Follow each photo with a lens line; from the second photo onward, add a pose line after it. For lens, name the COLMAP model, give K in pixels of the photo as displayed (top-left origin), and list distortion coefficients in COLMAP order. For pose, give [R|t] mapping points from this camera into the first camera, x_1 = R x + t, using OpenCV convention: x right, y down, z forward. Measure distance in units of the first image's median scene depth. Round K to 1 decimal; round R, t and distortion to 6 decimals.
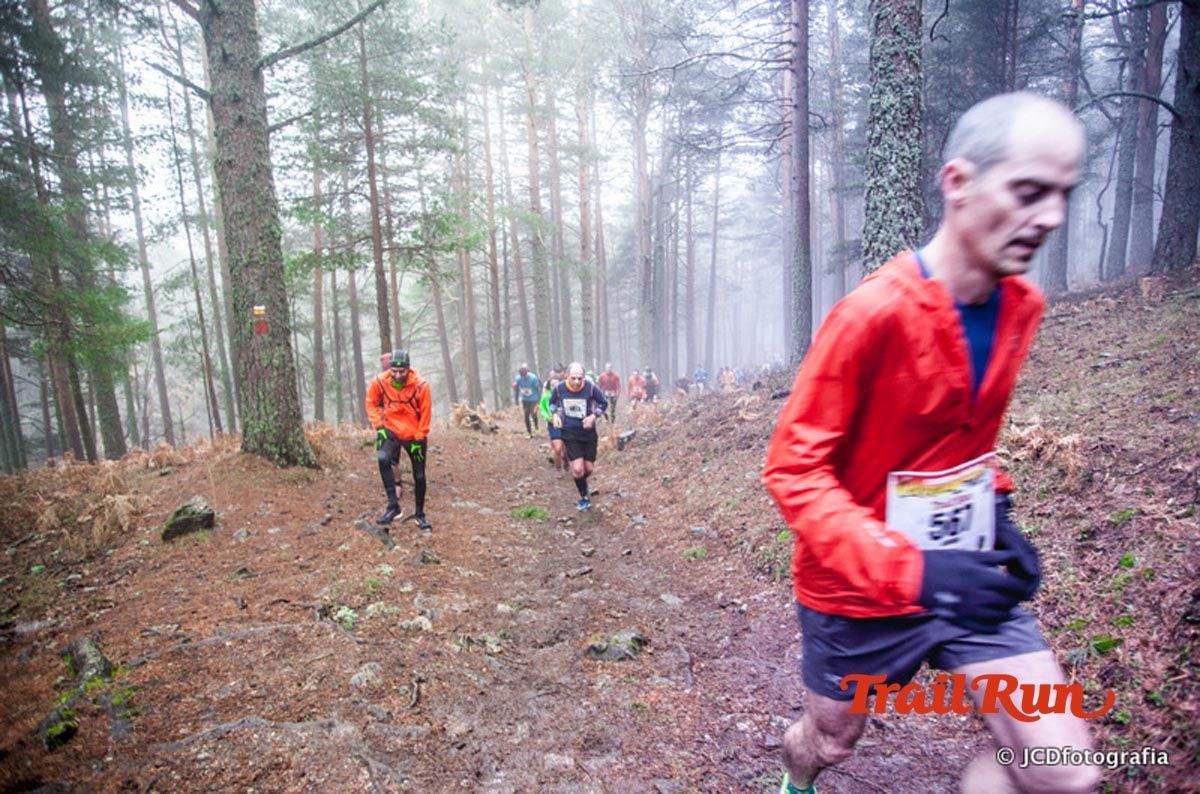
lens RADIAL K [[731.4, 0, 608.9], [0, 731.4, 404.2], [0, 0, 1]] dist [-0.100121, 0.058356]
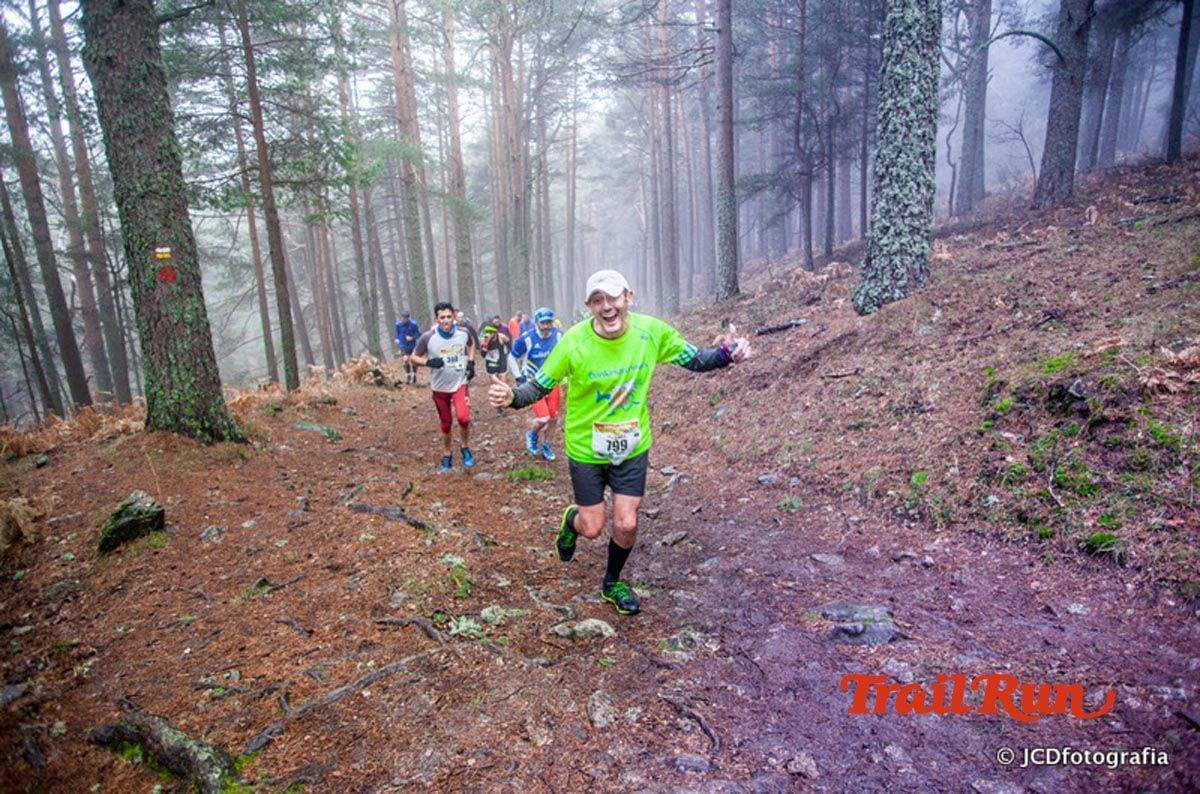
lens RADIAL K [[731.4, 0, 608.9], [0, 731.4, 404.2], [0, 0, 1]] dist [-0.100121, 0.058356]
pose [[0.974557, -0.062667, 0.215202, -0.217409], [0.046336, 0.995708, 0.080114, -0.003283], [-0.219299, -0.068104, 0.973278, 0.125057]]
